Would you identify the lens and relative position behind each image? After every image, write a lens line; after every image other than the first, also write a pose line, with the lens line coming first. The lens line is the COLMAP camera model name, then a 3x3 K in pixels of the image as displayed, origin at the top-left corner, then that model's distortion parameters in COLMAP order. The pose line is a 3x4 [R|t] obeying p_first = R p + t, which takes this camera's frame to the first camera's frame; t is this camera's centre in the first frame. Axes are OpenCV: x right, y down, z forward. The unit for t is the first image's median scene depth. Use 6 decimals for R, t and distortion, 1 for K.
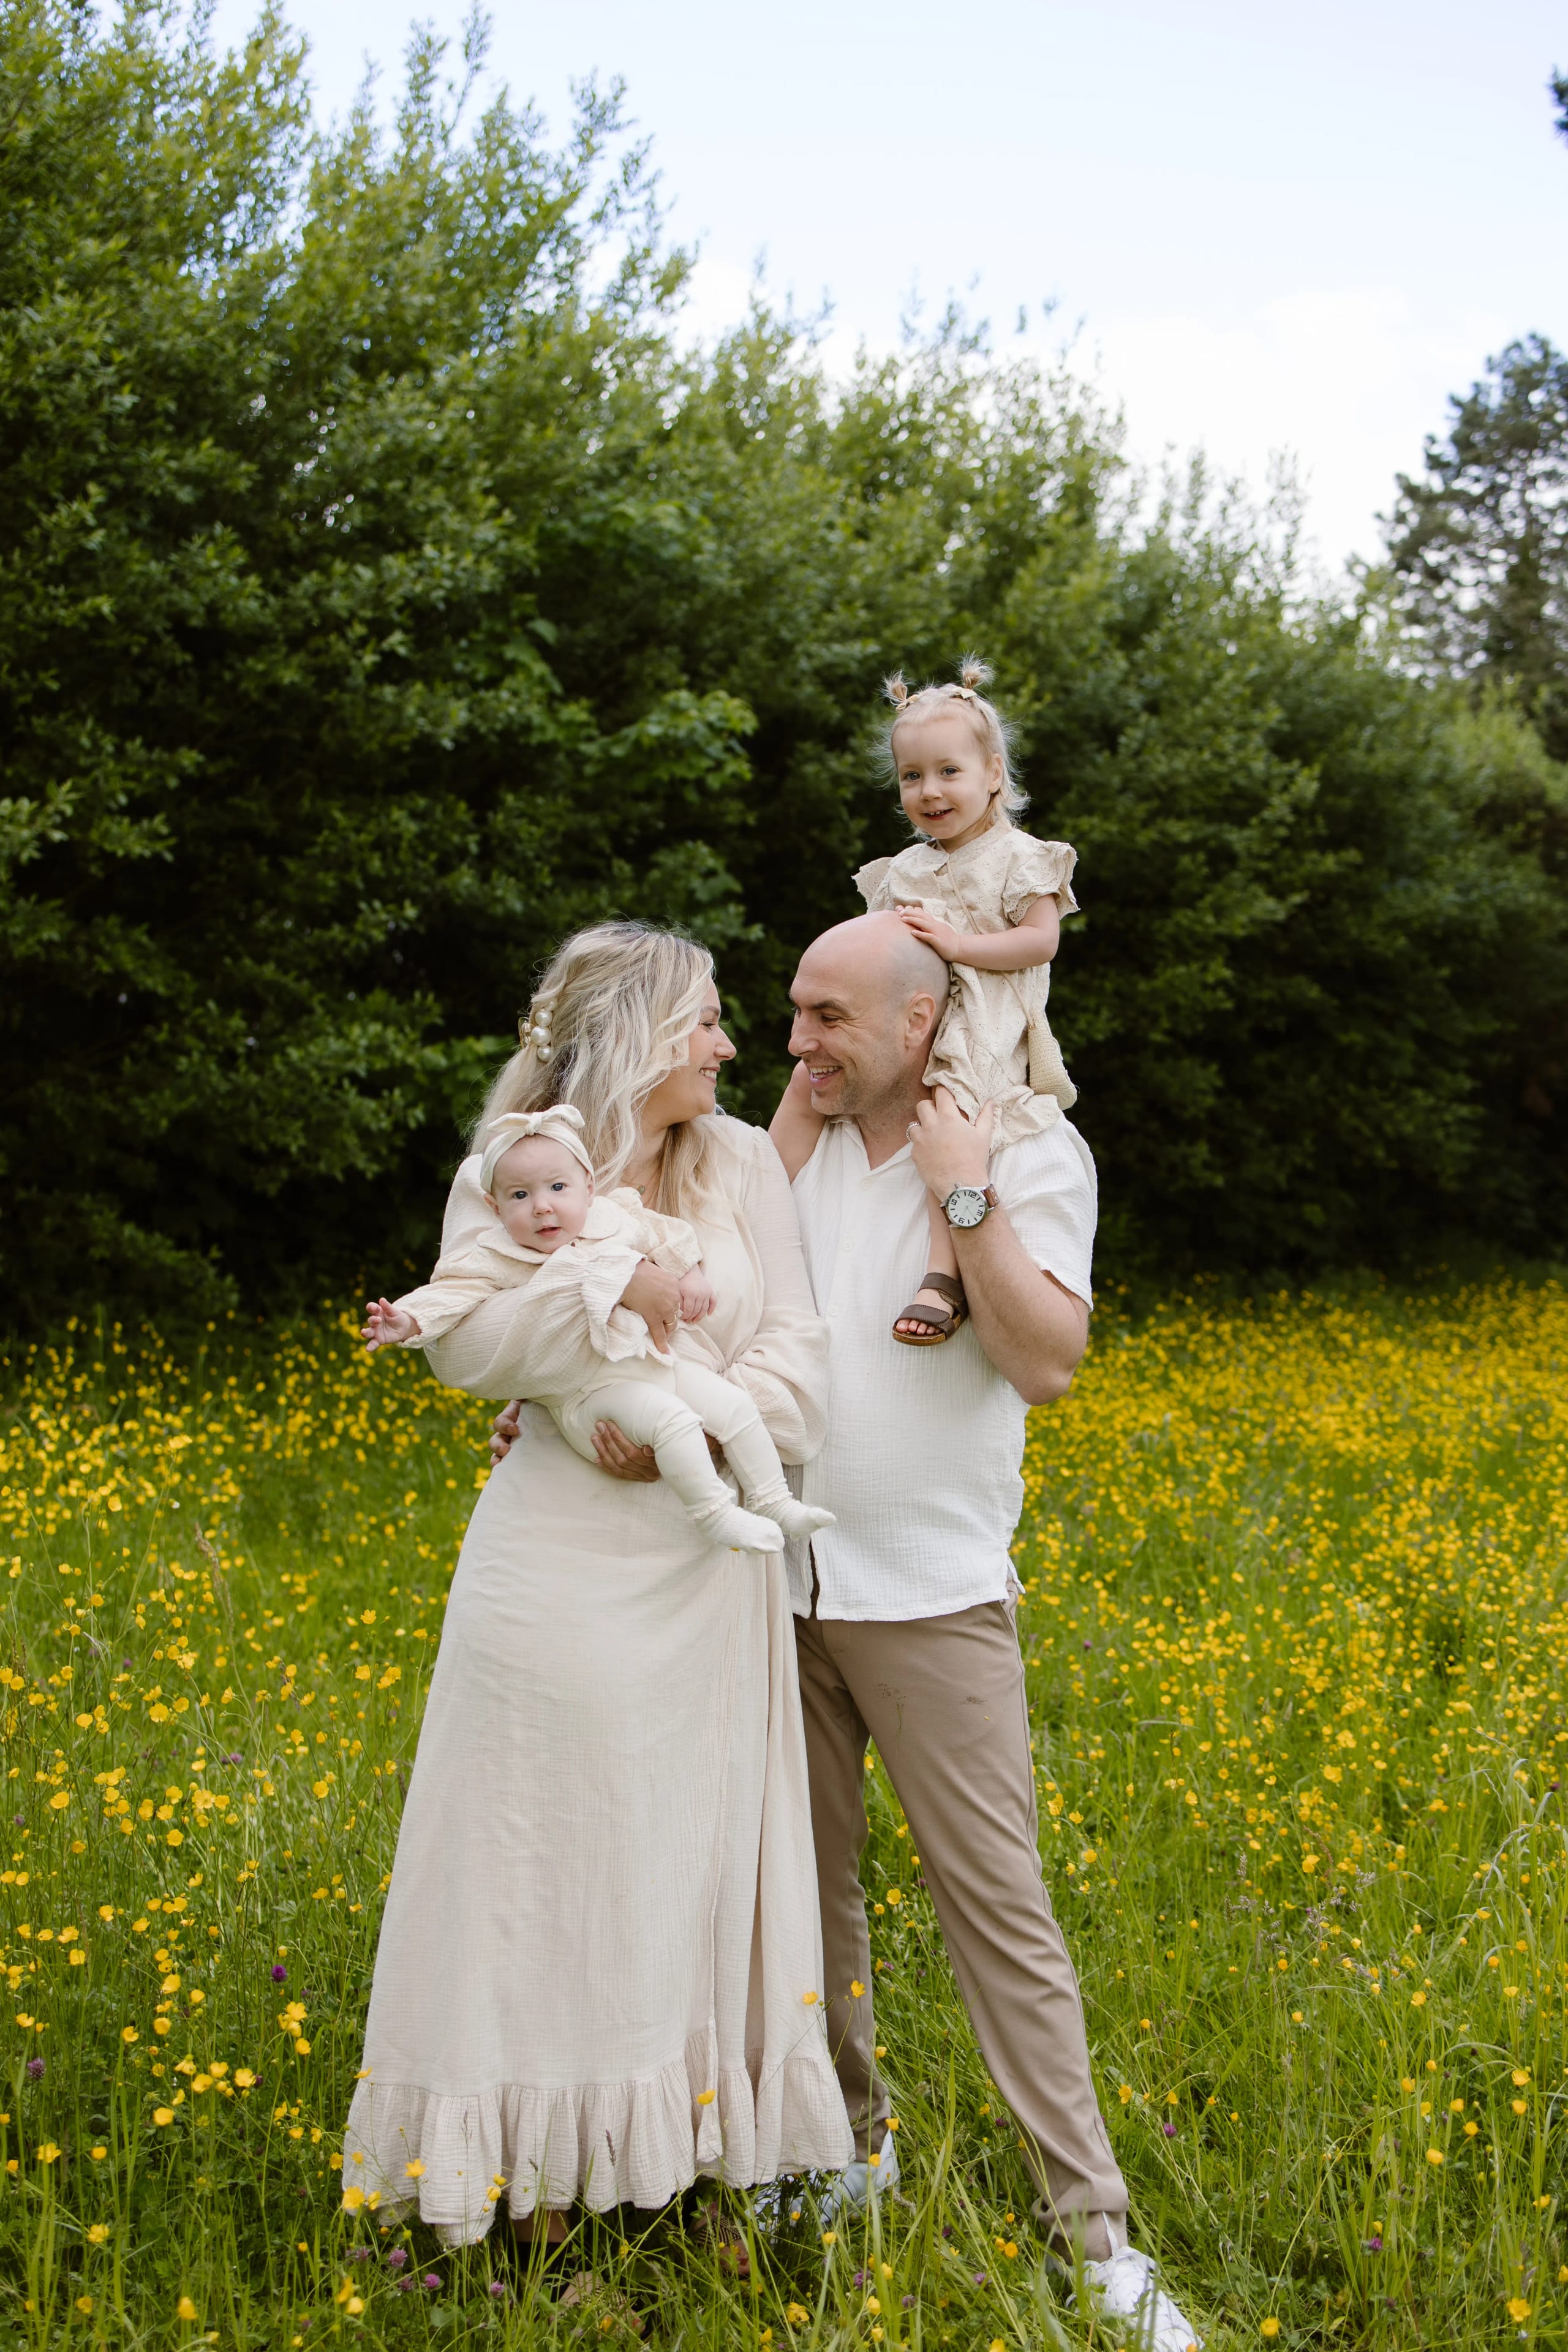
lens RADIAL K [[2322.0, 0, 784.0], [0, 2322.0, 1176.0], [0, 0, 1]] dist [-0.009087, 0.001216]
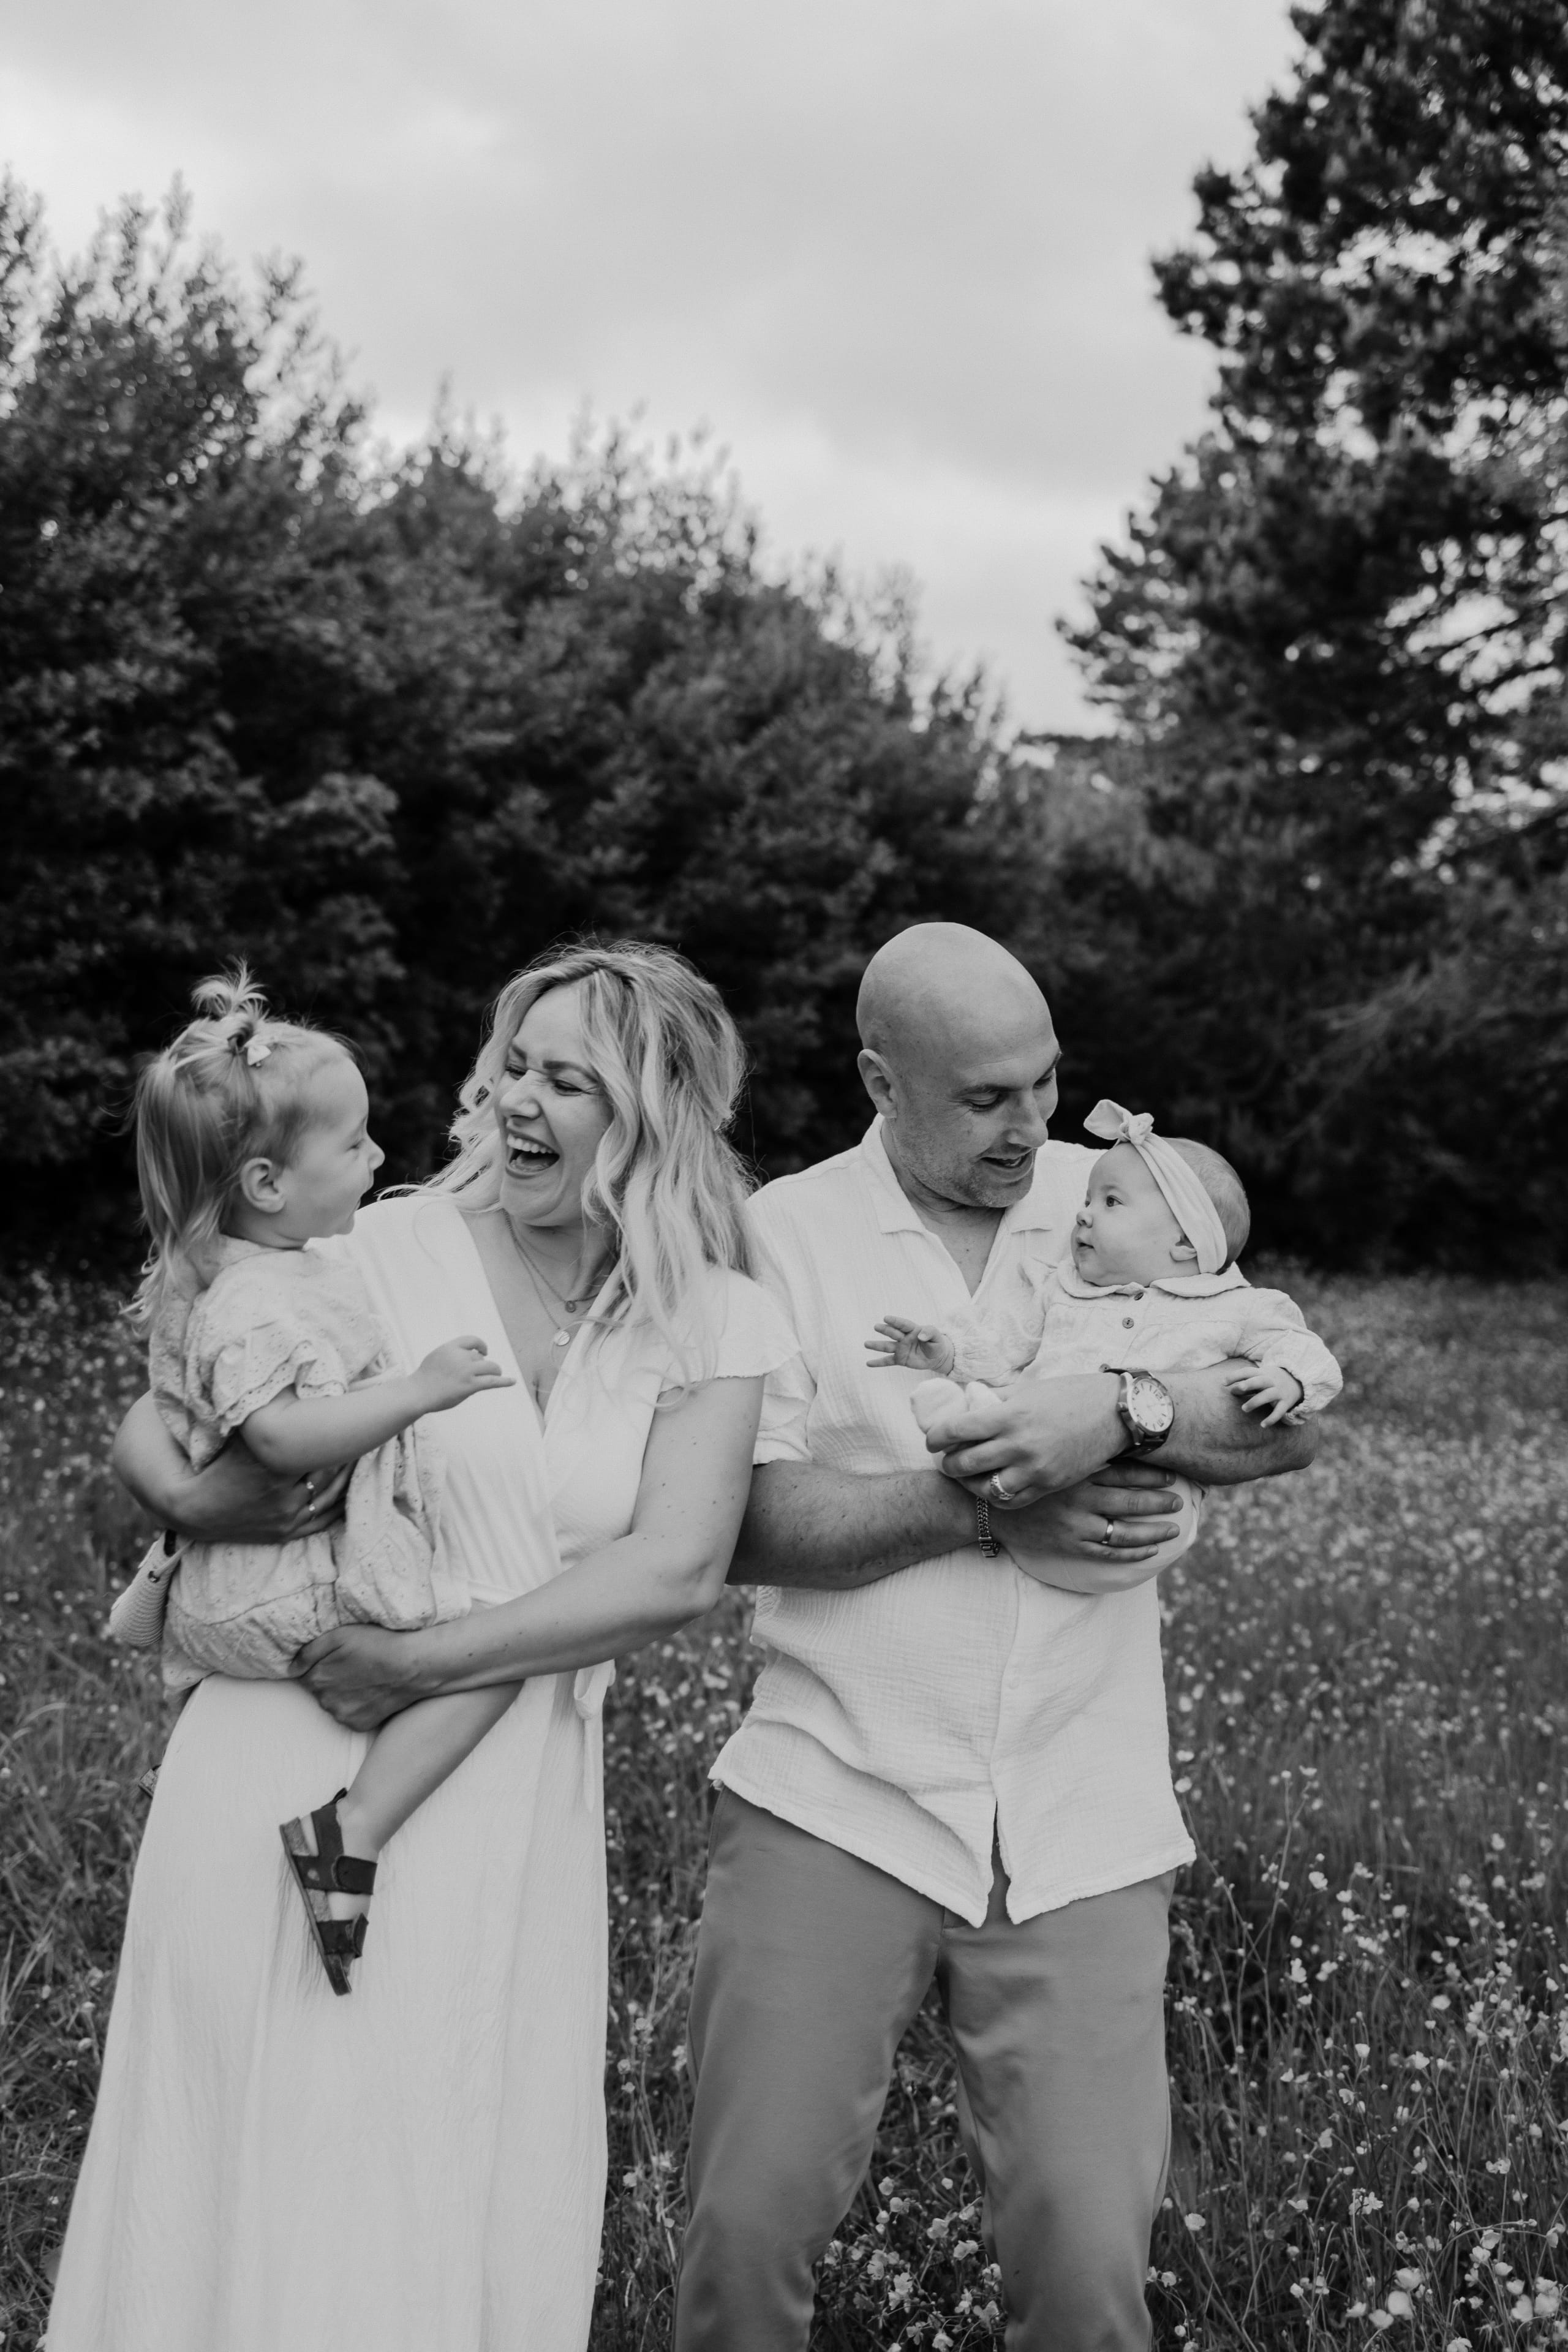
lens RADIAL K [[2262.0, 0, 704.5], [0, 2262.0, 1227.7], [0, 0, 1]] dist [0.008029, -0.011597]
pose [[0.996764, 0.032422, 0.073554, 0.069851], [-0.033942, 0.999233, 0.019507, 0.000823], [-0.072865, -0.021941, 0.997100, -0.216211]]
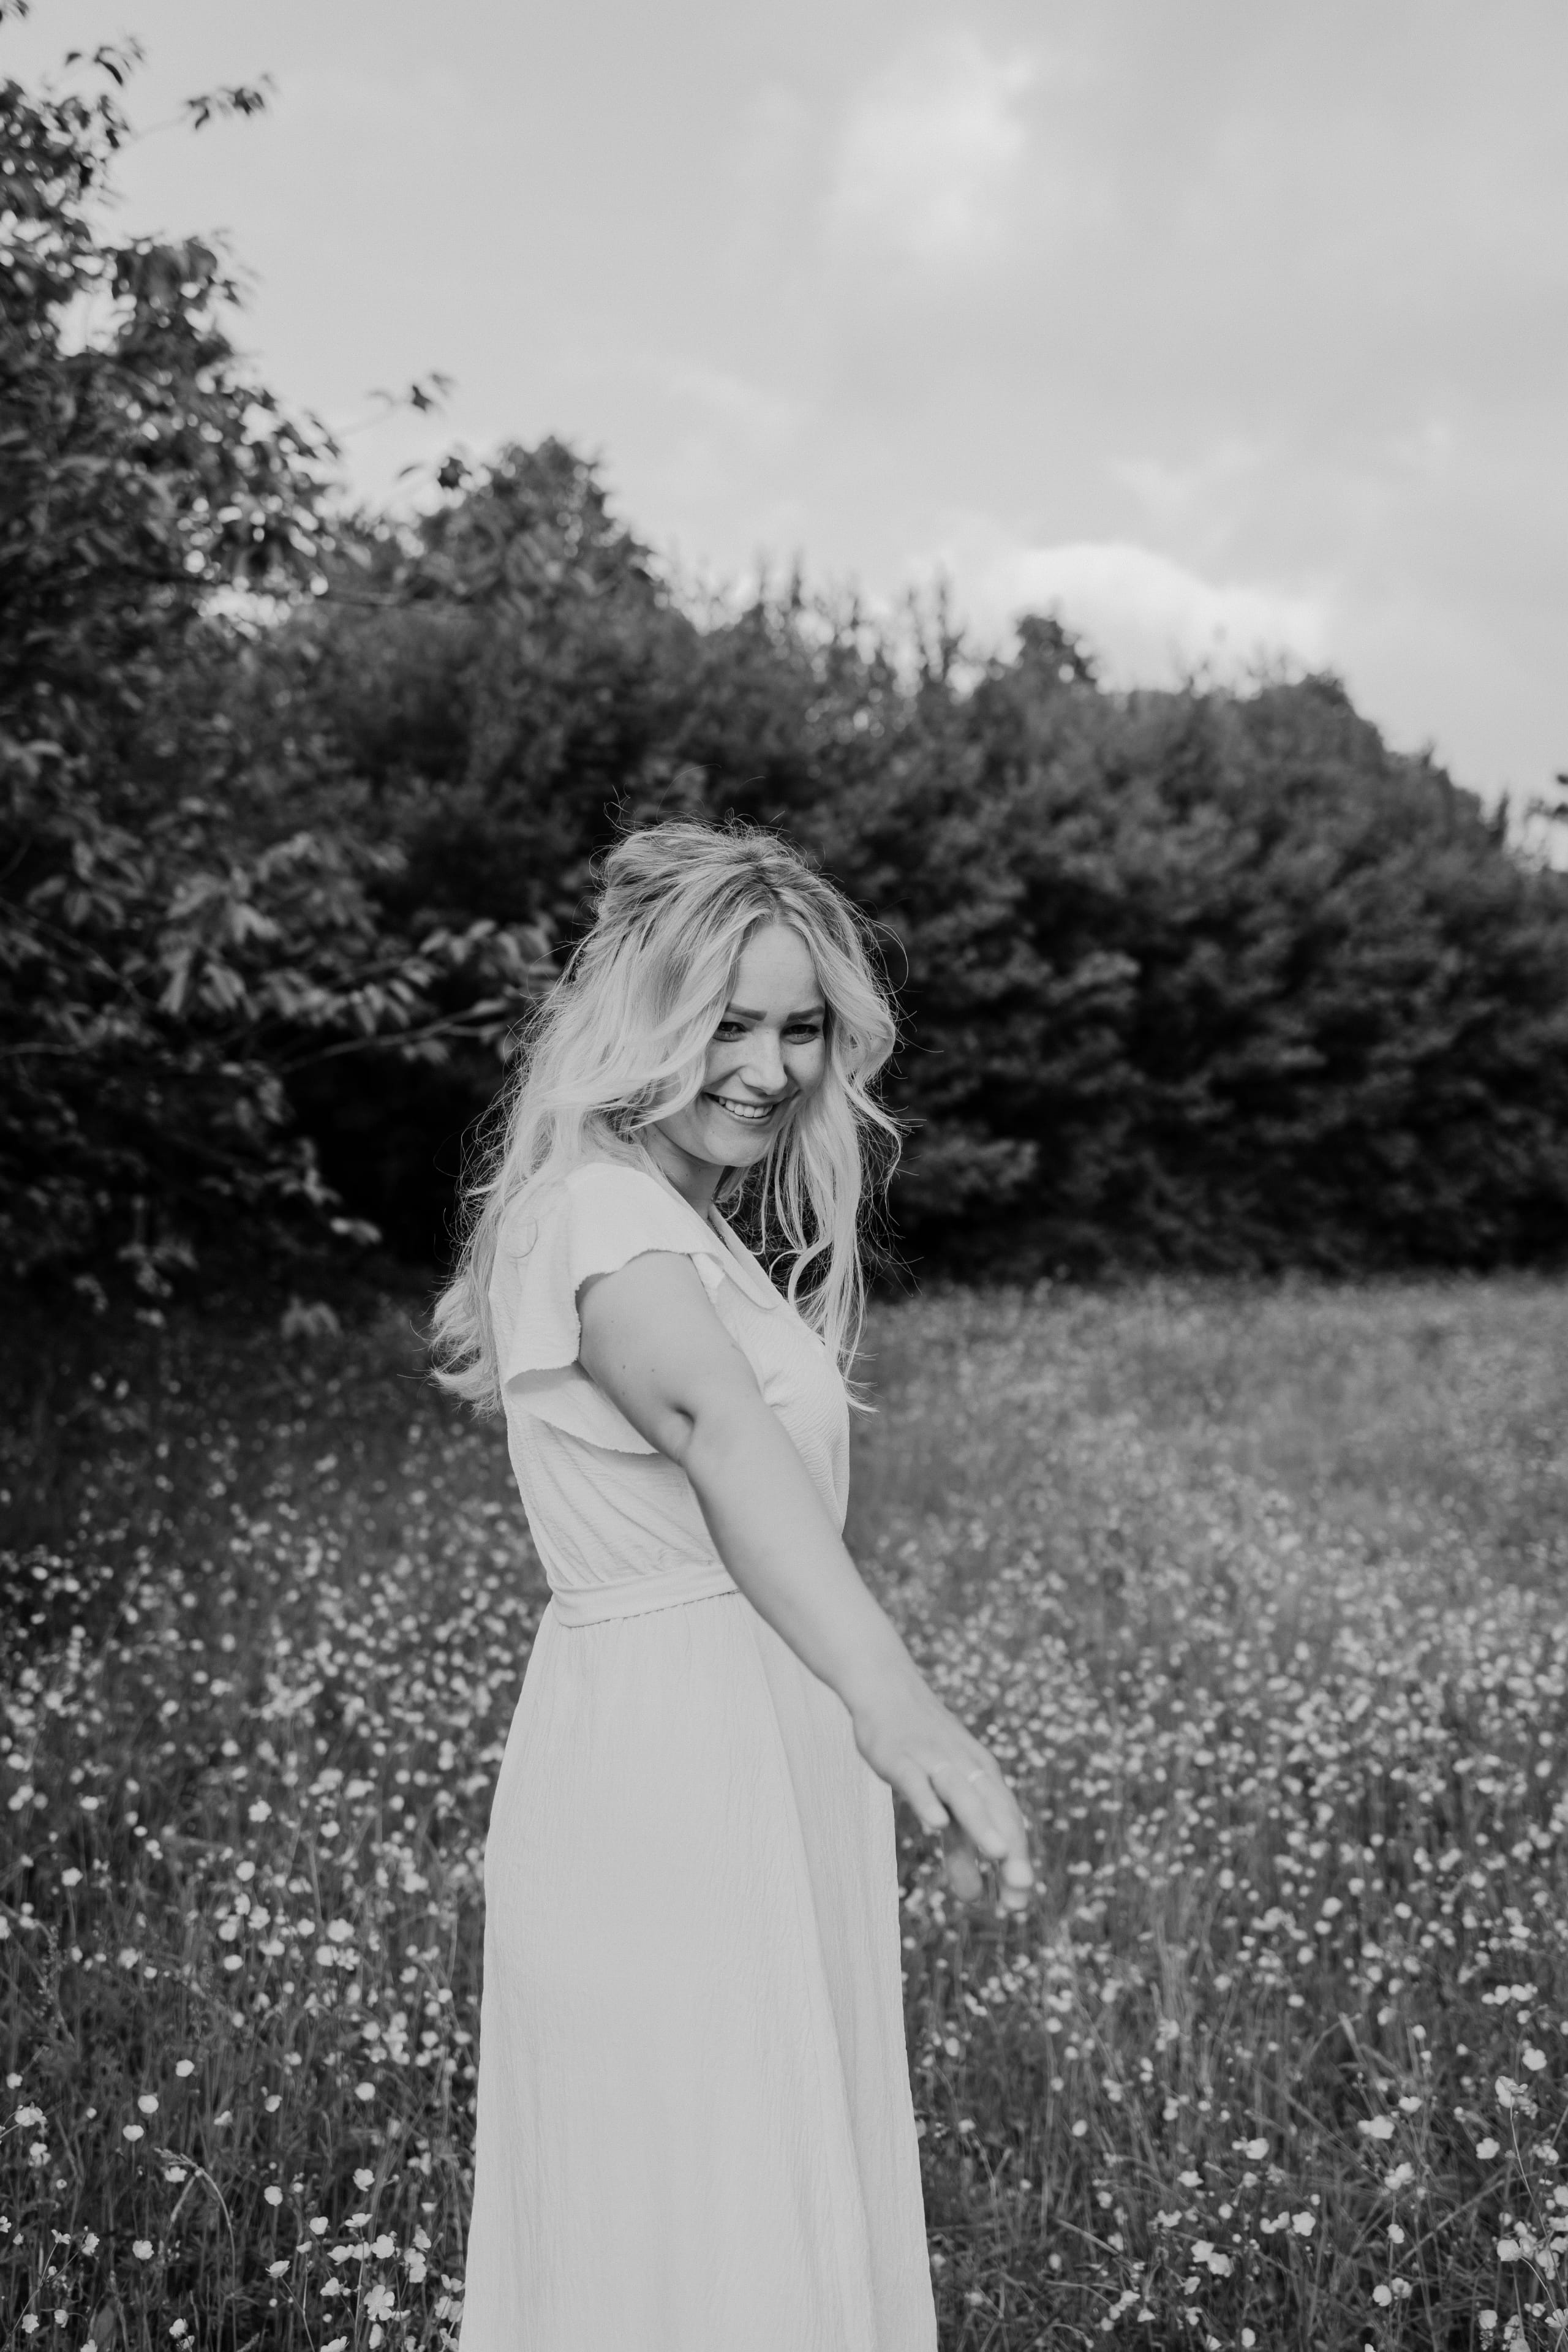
lens RADIAL K [[2322.0, 0, 784.0], [0, 2322.0, 1176.0], [0, 0, 1]] dist [-0.009087, 0.001216]
pose [[0.993740, -0.029097, -0.107859, -0.101388], [0.026603, 0.999346, -0.024489, 0.009991], [0.108501, 0.021466, 0.993865, -0.906341]]
